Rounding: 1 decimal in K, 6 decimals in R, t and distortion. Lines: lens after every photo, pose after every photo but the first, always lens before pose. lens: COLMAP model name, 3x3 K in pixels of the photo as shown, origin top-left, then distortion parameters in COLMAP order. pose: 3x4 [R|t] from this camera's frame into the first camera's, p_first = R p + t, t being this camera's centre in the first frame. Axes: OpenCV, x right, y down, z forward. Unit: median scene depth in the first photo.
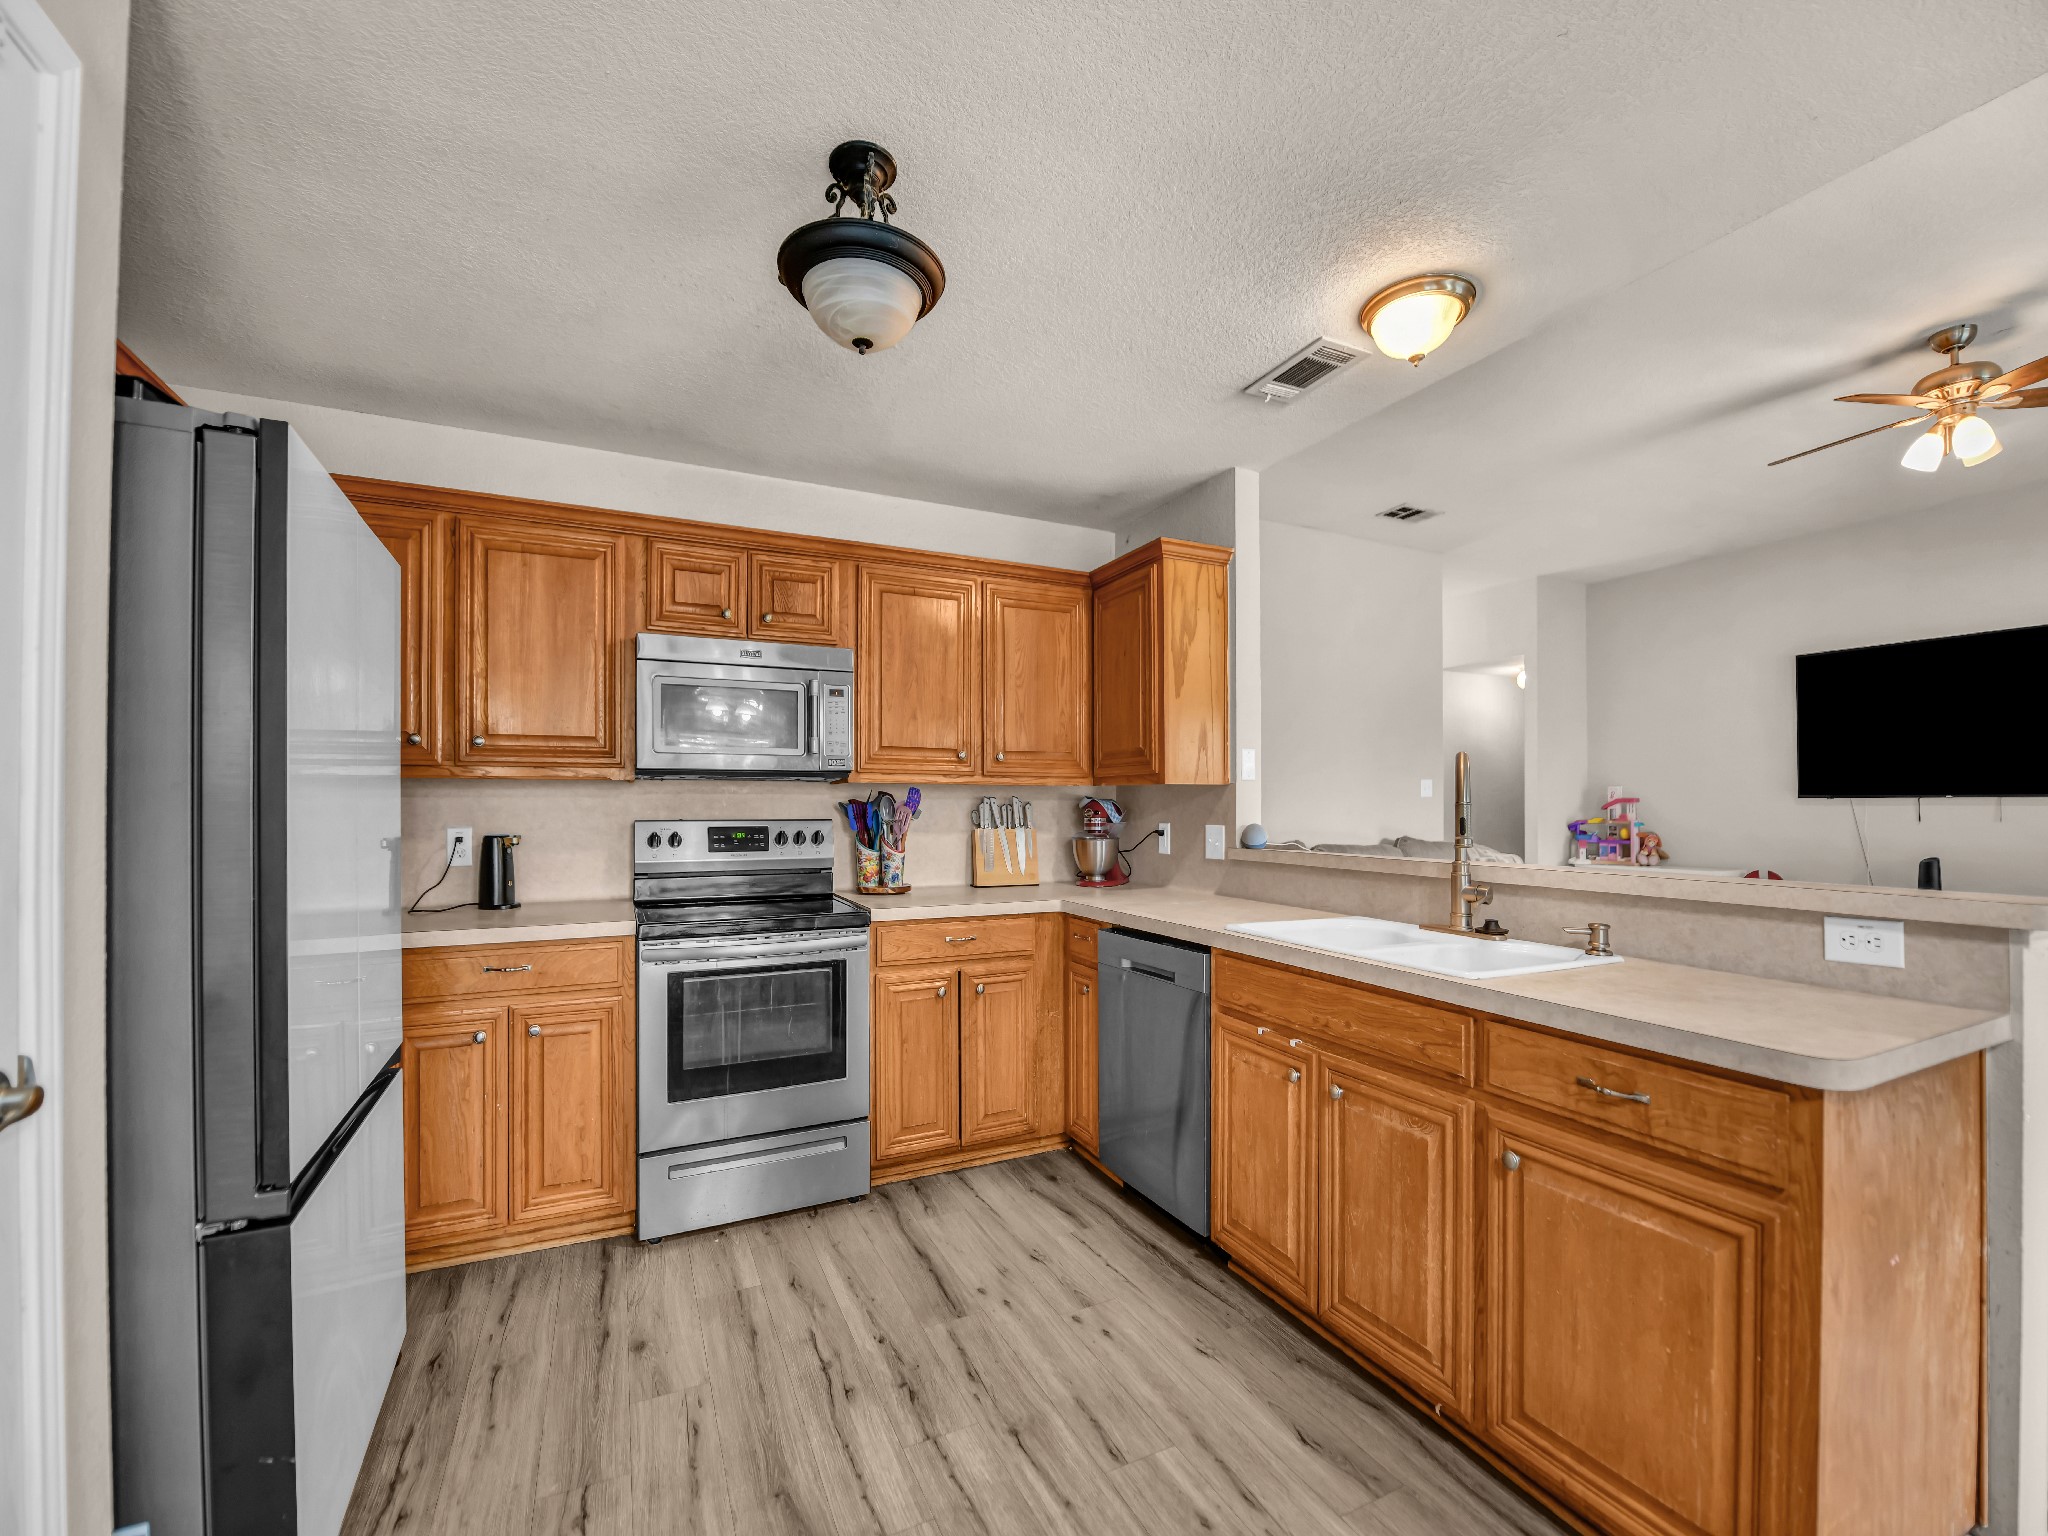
lens RADIAL K [[855.3, 0, 1034.9], [0, 855.3, 799.7], [0, 0, 1]] dist [-0.013582, -0.002067]
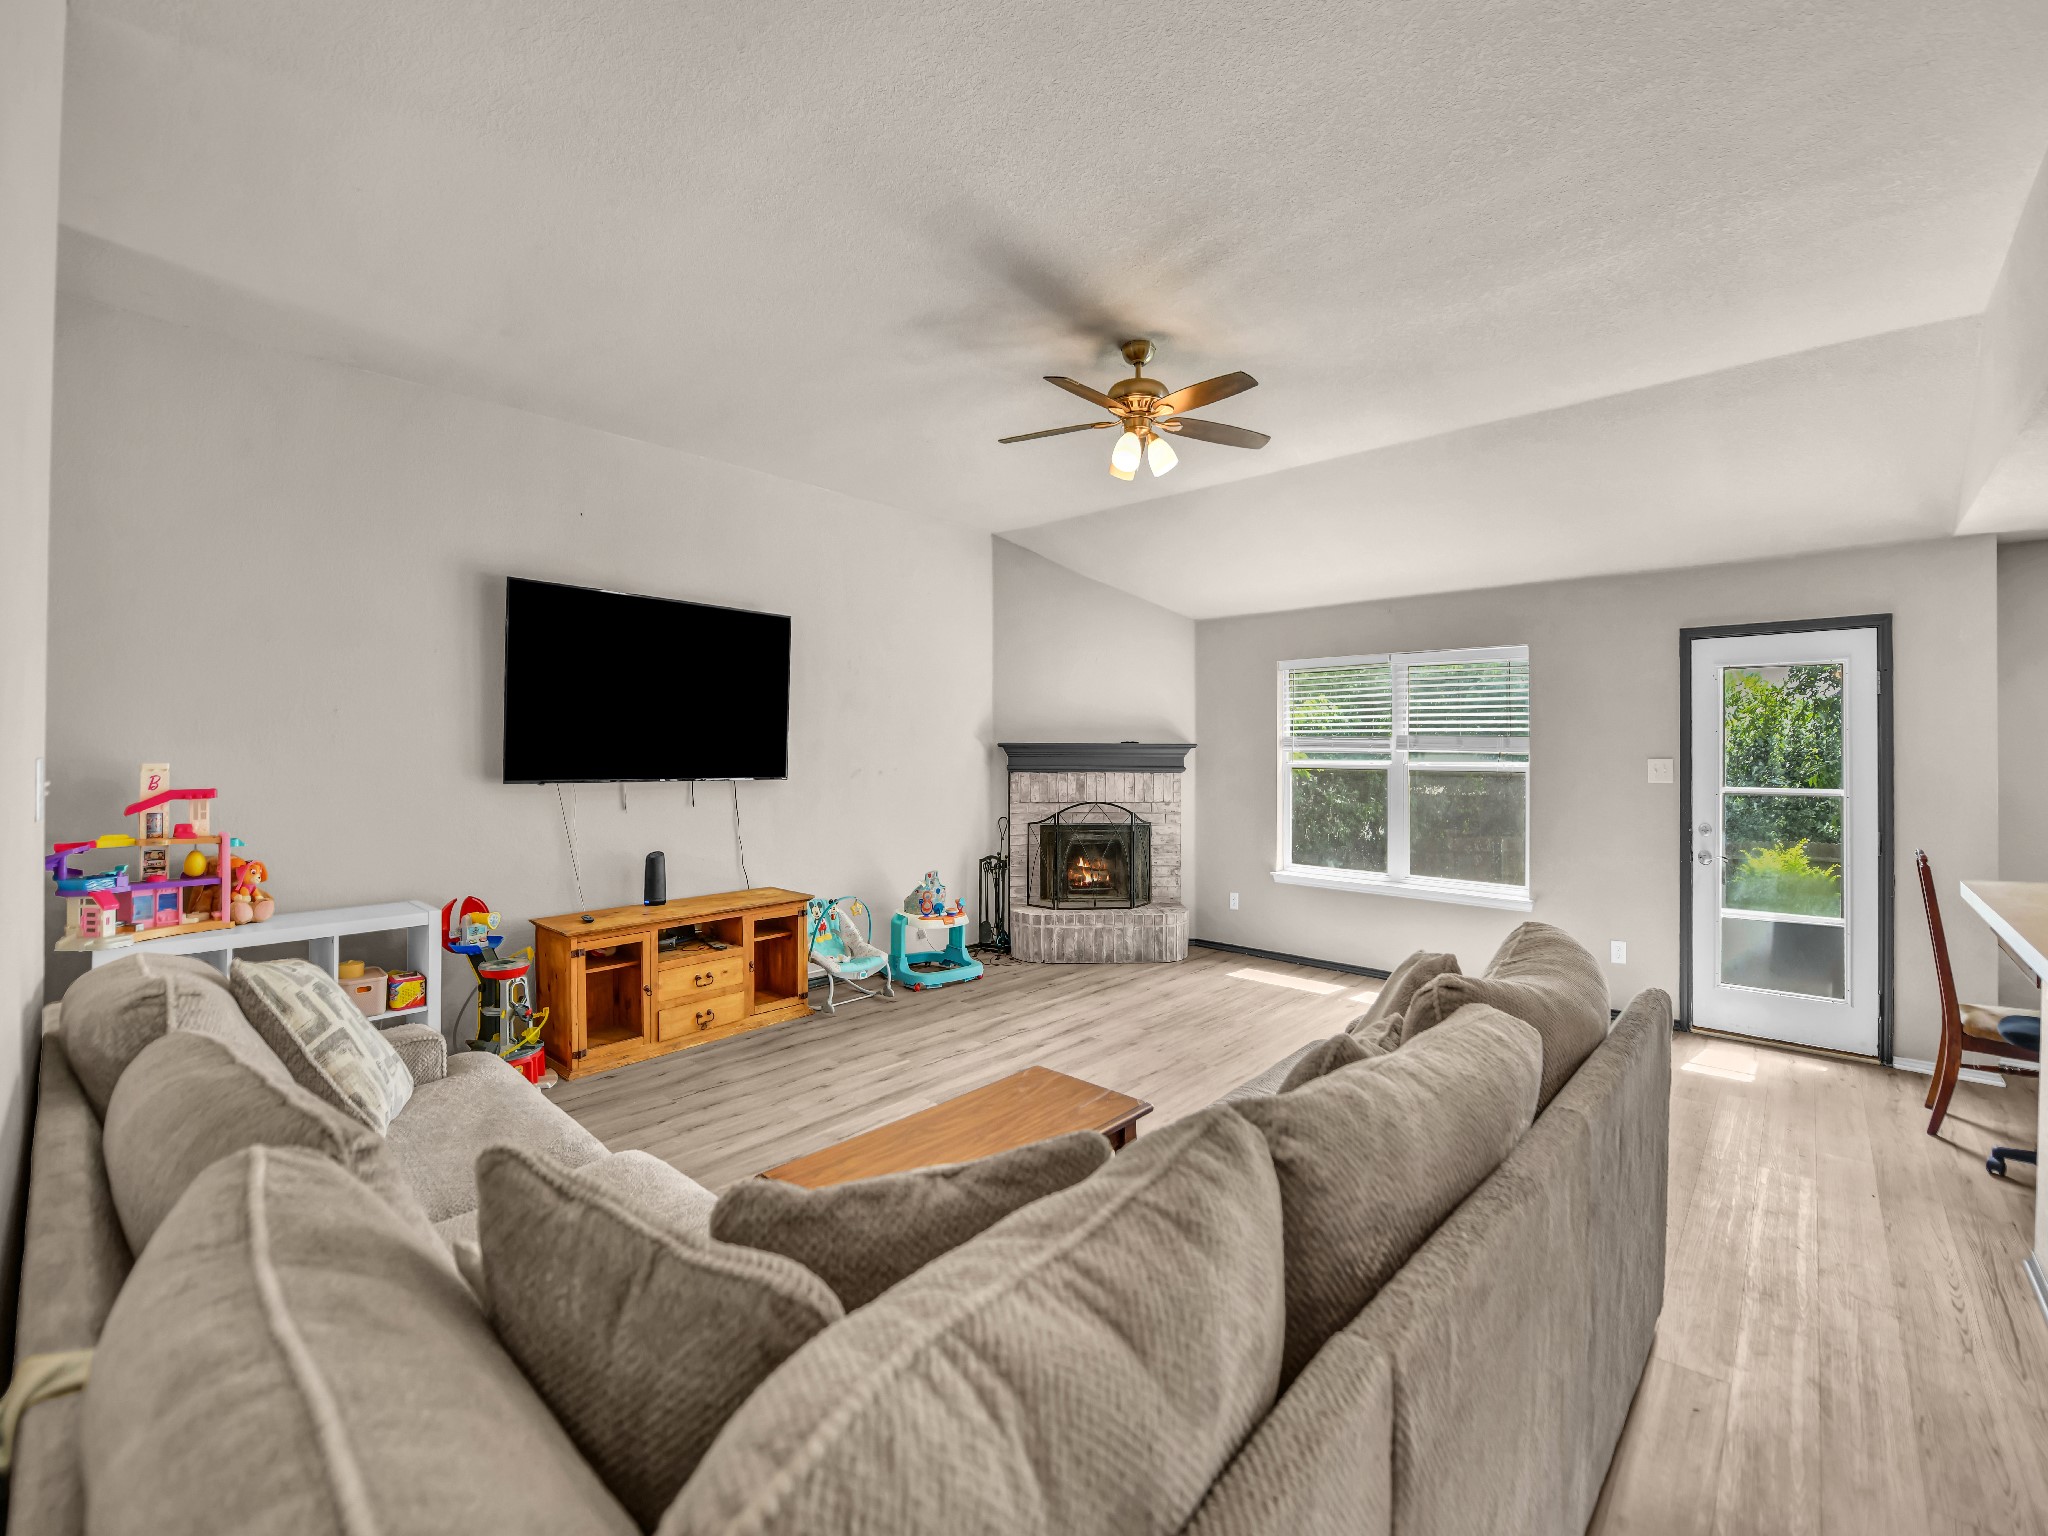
lens RADIAL K [[855.3, 0, 1066.4], [0, 855.3, 748.8], [0, 0, 1]] dist [-0.013582, -0.002067]
pose [[-0.370056, 0.004499, 0.928998, 0.184552], [-0.010766, 0.999900, -0.009131, -0.060105], [-0.928947, -0.013380, -0.369971, 1.680211]]
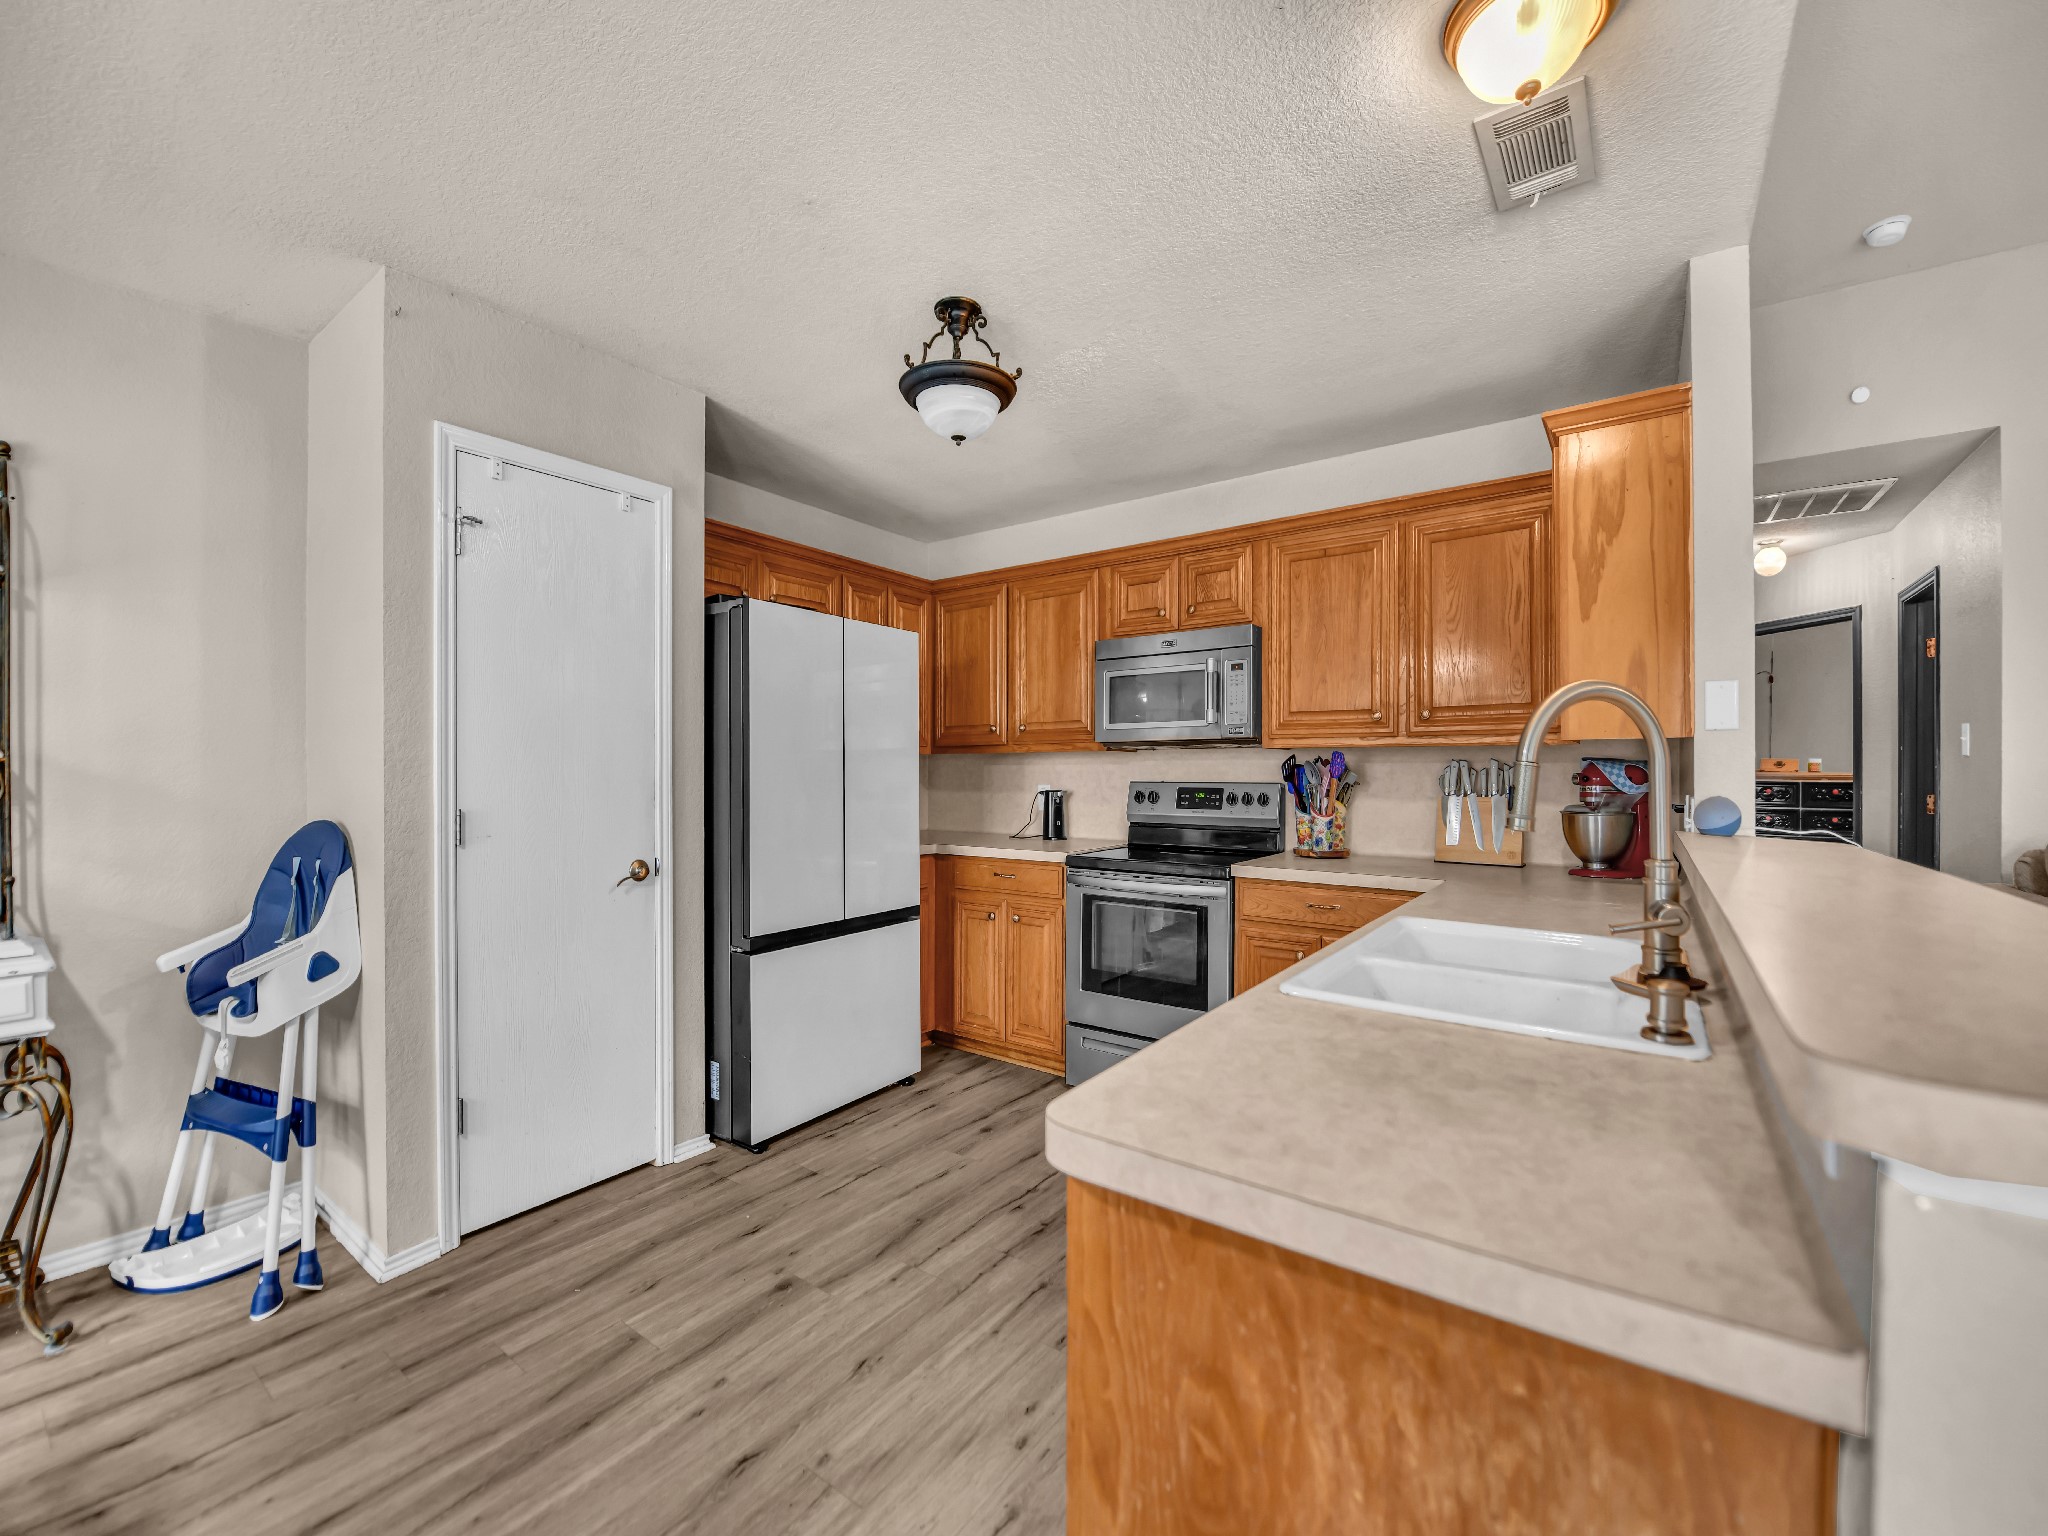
lens RADIAL K [[855.3, 0, 1014.5], [0, 855.3, 772.1], [0, 0, 1]] dist [-0.013582, -0.002067]
pose [[0.458533, 0.001478, -0.888676, 0.627229], [0.003462, 0.999988, 0.003449, 0.005489], [0.888671, -0.004658, 0.458522, 0.249931]]
